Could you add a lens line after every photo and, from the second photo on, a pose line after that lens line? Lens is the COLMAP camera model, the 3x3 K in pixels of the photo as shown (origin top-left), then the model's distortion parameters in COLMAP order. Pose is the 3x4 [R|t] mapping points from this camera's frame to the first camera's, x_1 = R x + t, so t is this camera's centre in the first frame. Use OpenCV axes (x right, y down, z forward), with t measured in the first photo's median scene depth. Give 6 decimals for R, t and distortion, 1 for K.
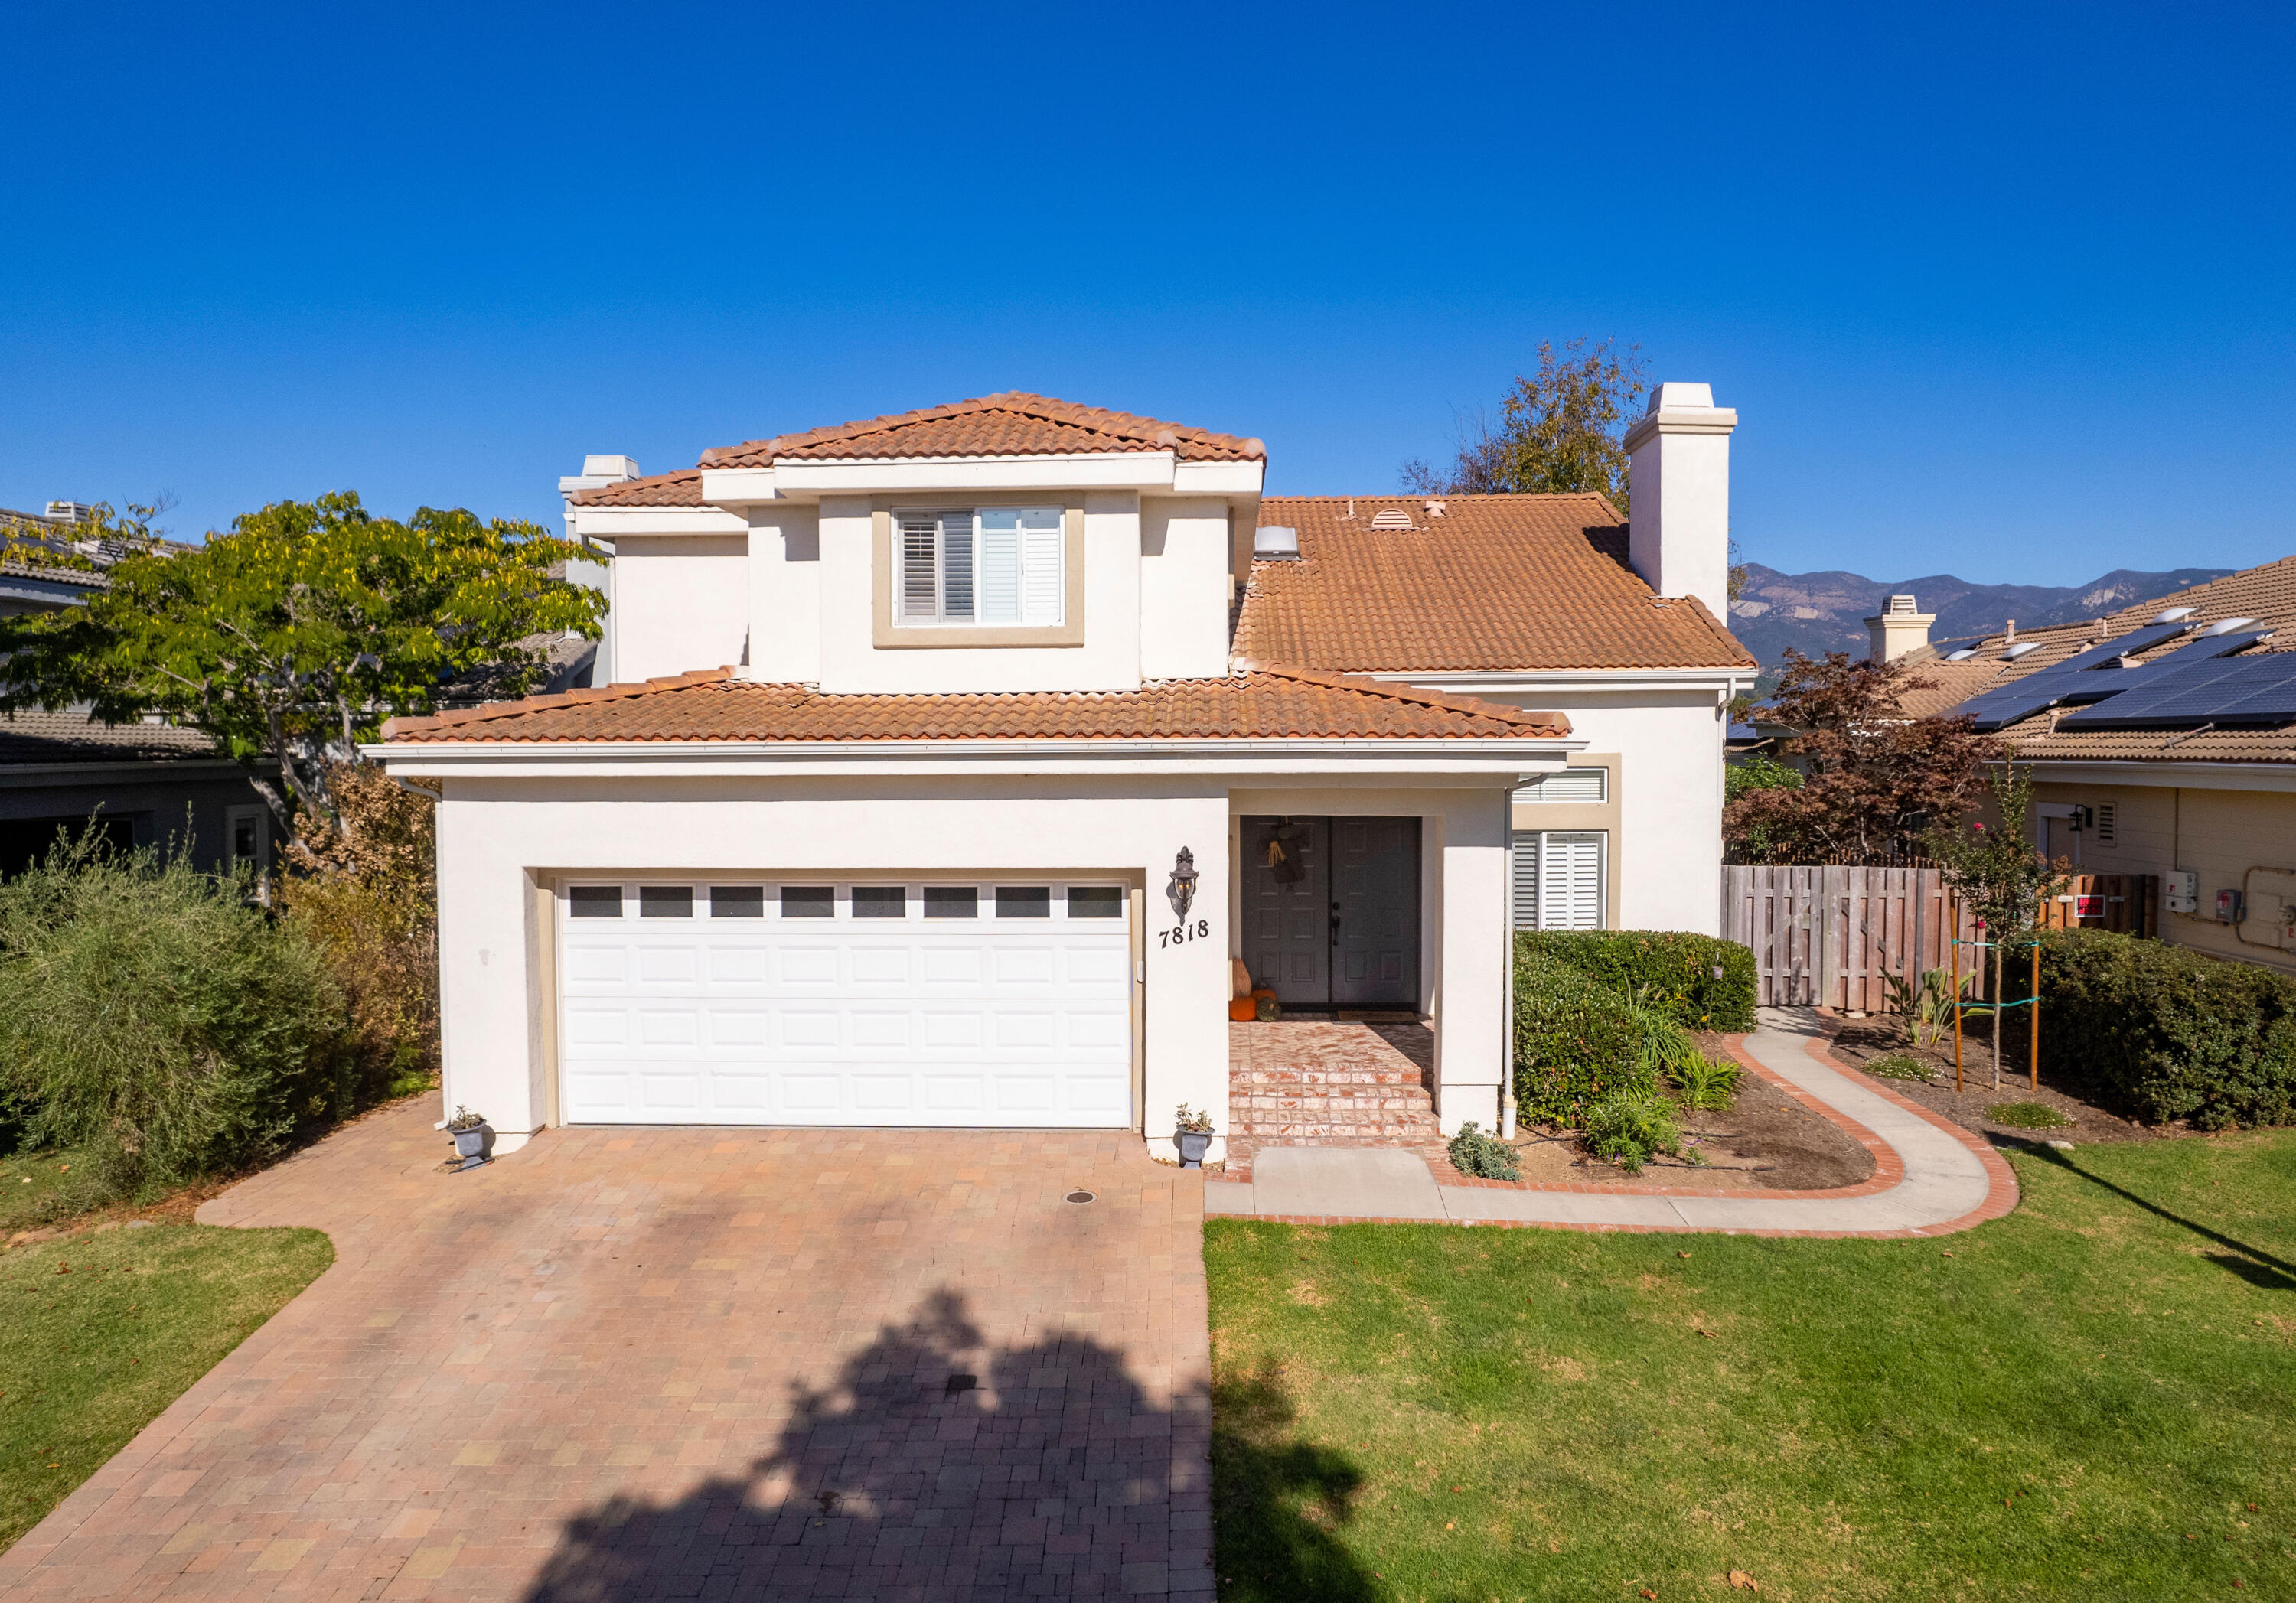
lens RADIAL K [[1590.0, 0, 1148.0], [0, 1590.0, 801.5], [0, 0, 1]] dist [-0.061681, 0.046132]
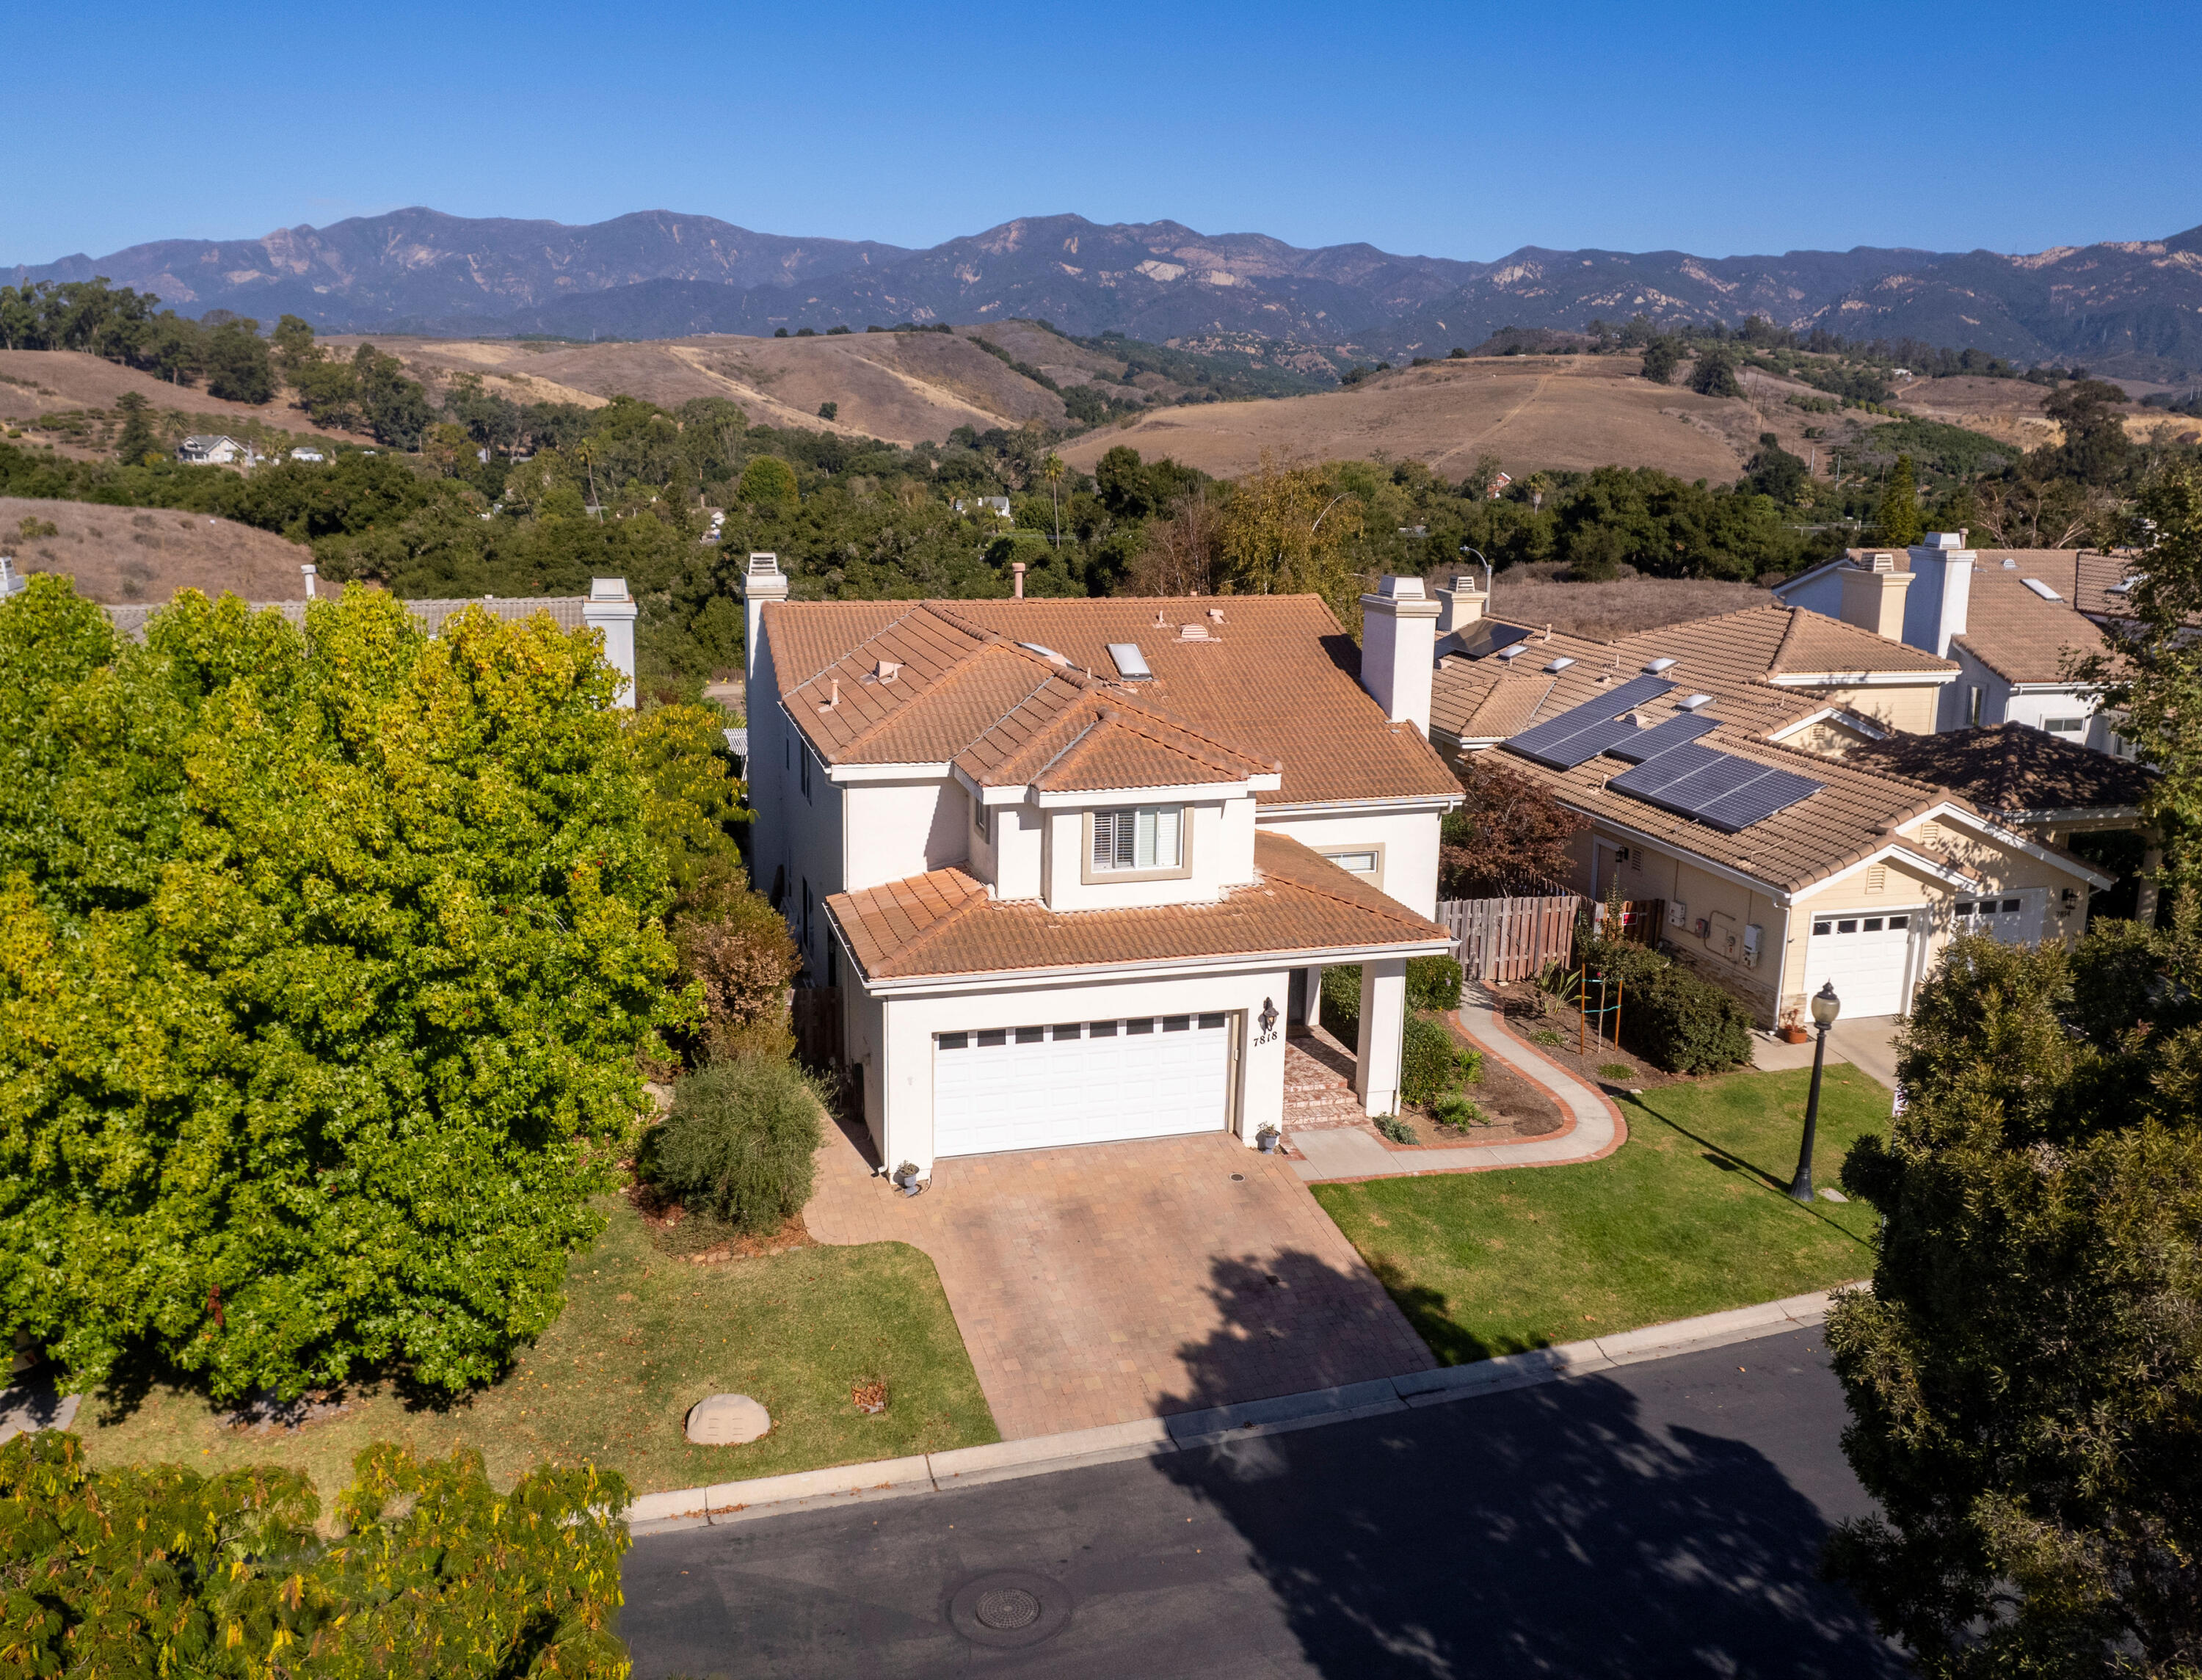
lens RADIAL K [[1654.8, 0, 1101.0], [0, 1654.8, 840.0], [0, 0, 1]] dist [-0.030266, 0.003351]
pose [[0.955684, -0.046923, 0.290632, -0.712091], [-0.004573, 0.984731, 0.174025, -0.485760], [-0.294360, -0.167642, 0.940876, -0.788688]]
